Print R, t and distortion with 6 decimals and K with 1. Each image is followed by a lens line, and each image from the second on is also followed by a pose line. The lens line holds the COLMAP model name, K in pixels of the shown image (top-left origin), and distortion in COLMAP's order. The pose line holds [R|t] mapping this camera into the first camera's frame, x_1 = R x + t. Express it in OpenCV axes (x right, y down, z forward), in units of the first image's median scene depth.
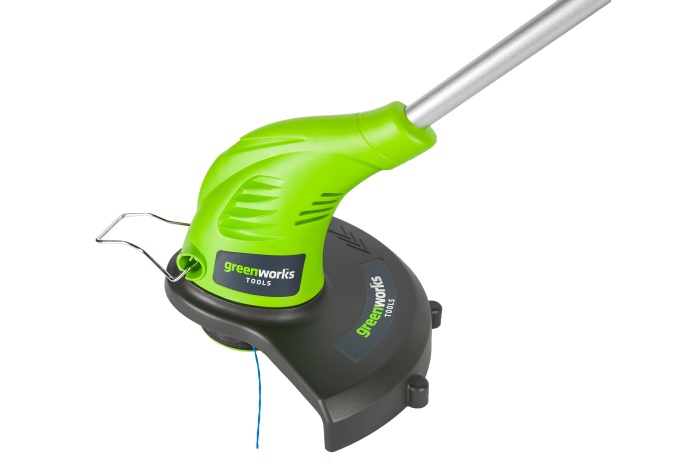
lens RADIAL K [[692.4, 0, 349.5], [0, 692.4, 234.5], [0, 0, 1]] dist [0.027173, 0.000000]
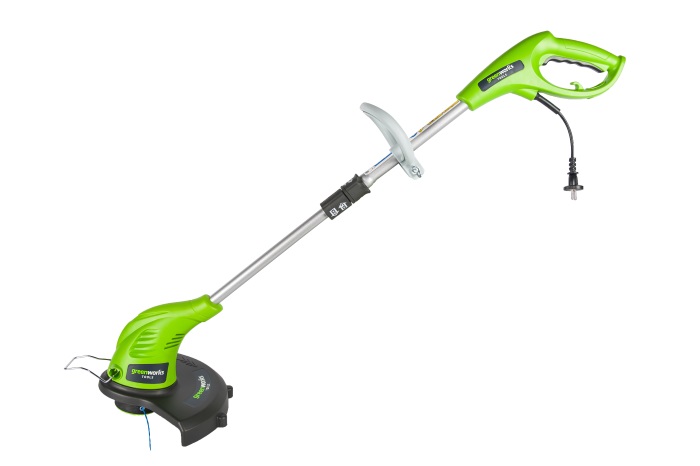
lens RADIAL K [[580.7, 0, 351.3], [0, 580.7, 233.8], [0, 0, 1]] dist [0.016002, 0.004956]
pose [[0.950749, -0.035789, 0.307889, -0.067606], [0.129573, 0.948247, -0.289893, 0.263884], [-0.281580, 0.315510, 0.906182, -1.068530]]
